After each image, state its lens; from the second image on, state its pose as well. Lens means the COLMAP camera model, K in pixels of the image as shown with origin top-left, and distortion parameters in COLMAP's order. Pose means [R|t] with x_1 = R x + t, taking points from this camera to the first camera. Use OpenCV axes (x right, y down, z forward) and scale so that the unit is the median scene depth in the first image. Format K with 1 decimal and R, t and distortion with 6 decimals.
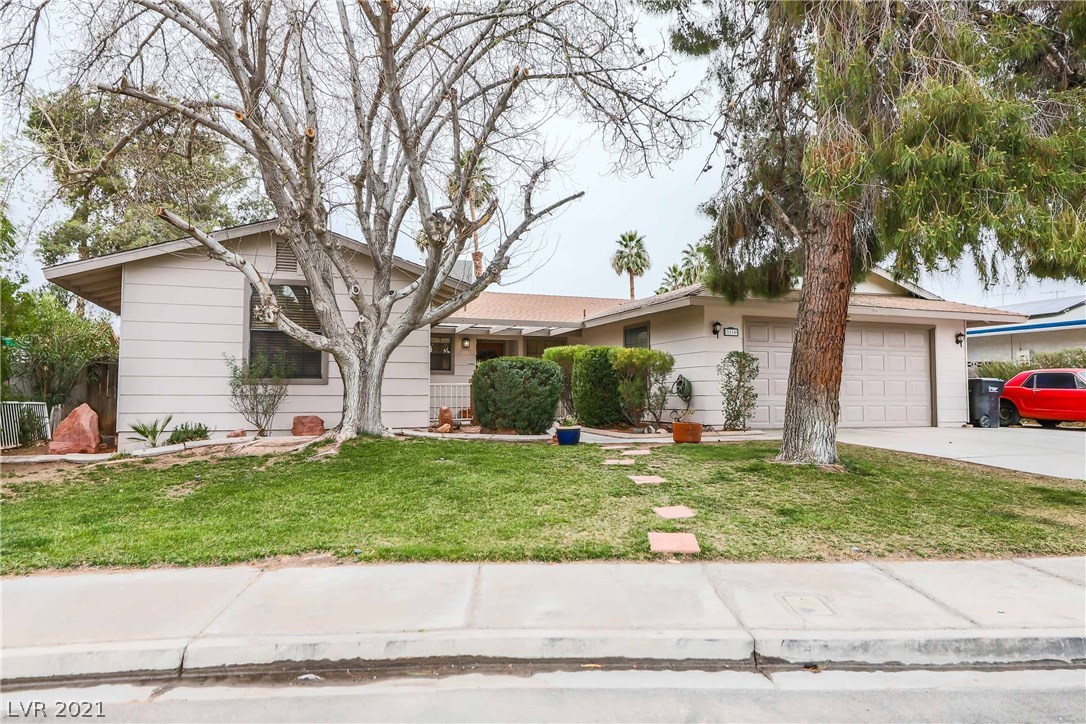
lens RADIAL K [[681.0, 0, 543.0], [0, 681.0, 362.0], [0, 0, 1]] dist [0.000589, 0.000096]
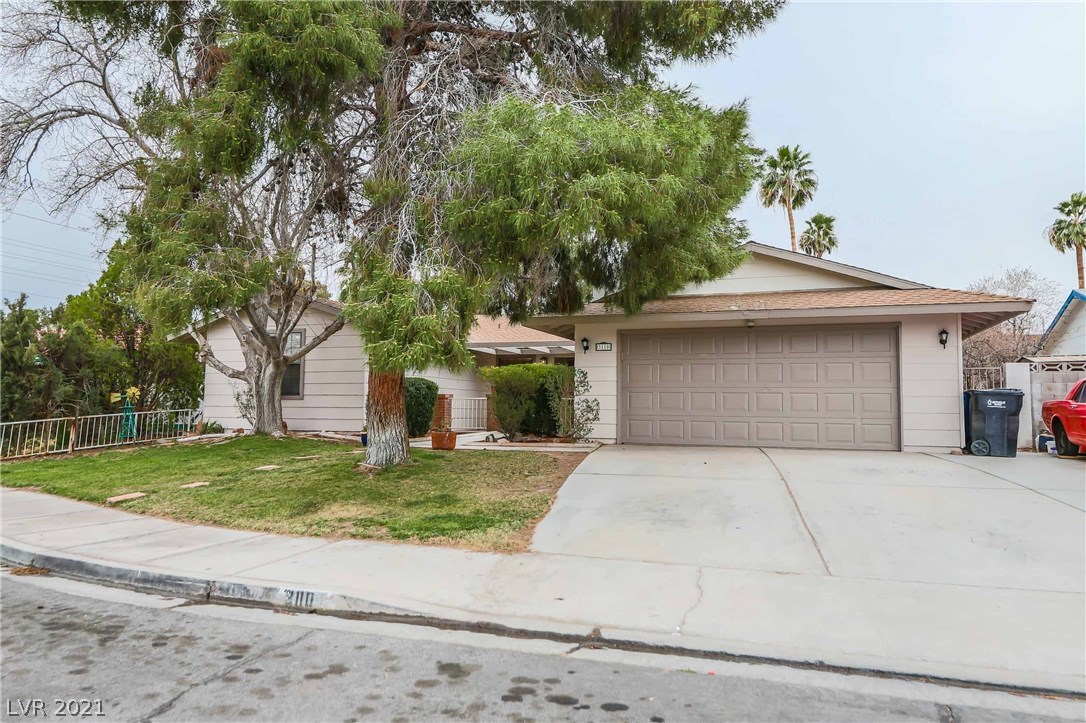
lens RADIAL K [[717.1, 0, 543.0], [0, 717.1, 361.5], [0, 0, 1]] dist [-0.001429, -0.000532]
pose [[0.776511, -0.035518, -0.629101, 0.767739], [0.024119, 0.999354, -0.026650, 0.003386], [0.629641, 0.005521, 0.776866, 0.099175]]
